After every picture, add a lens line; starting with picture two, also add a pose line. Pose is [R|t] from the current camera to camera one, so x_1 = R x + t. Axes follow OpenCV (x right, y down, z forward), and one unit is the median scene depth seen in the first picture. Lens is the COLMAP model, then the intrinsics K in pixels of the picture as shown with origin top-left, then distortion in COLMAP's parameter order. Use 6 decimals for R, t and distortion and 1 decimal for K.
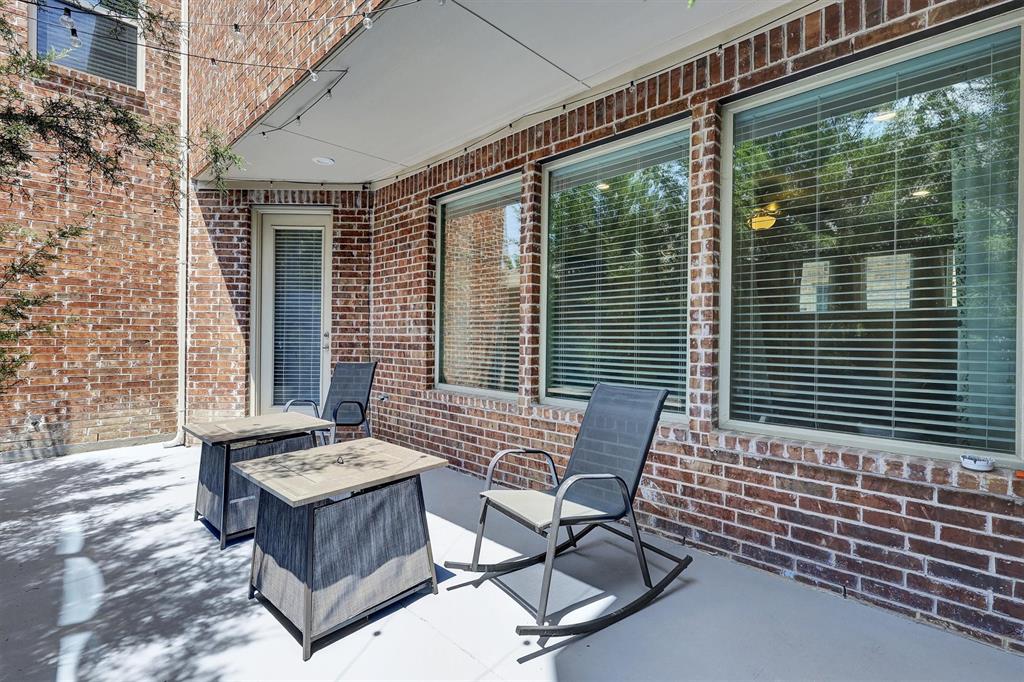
lens RADIAL K [[468.7, 0, 515.3], [0, 468.7, 338.8], [0, 0, 1]] dist [0.001066, 0.000338]
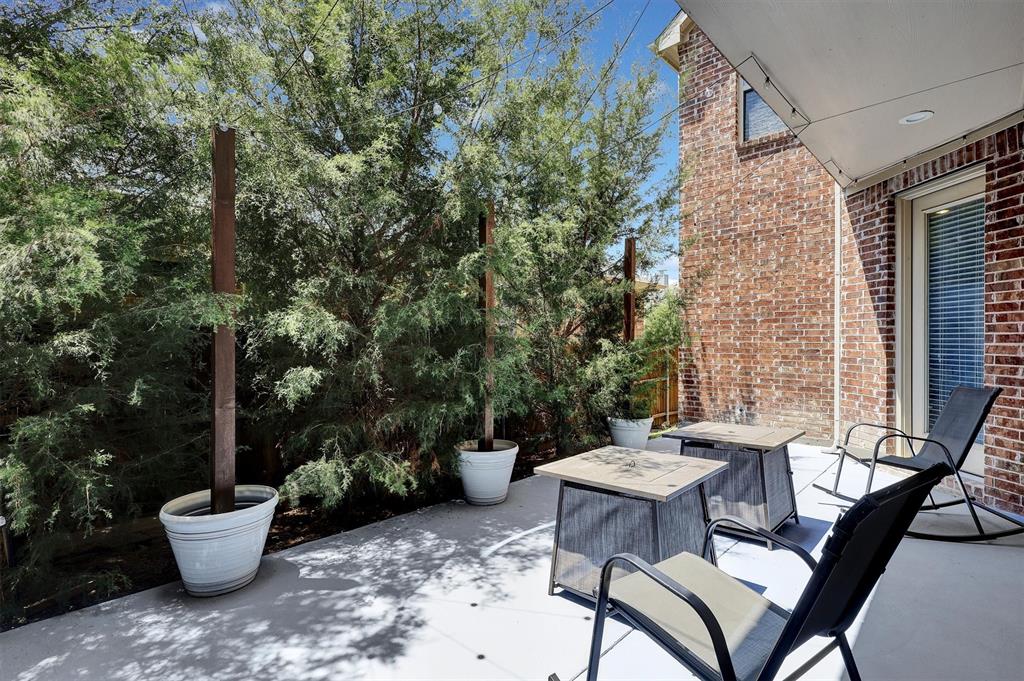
lens RADIAL K [[468.7, 0, 515.3], [0, 468.7, 340.8], [0, 0, 1]] dist [0.001066, 0.000338]
pose [[0.024097, -0.008554, -0.999673, 0.286702], [-0.004302, 0.999953, -0.008660, -0.005538], [0.999700, 0.004509, 0.024059, 0.283831]]
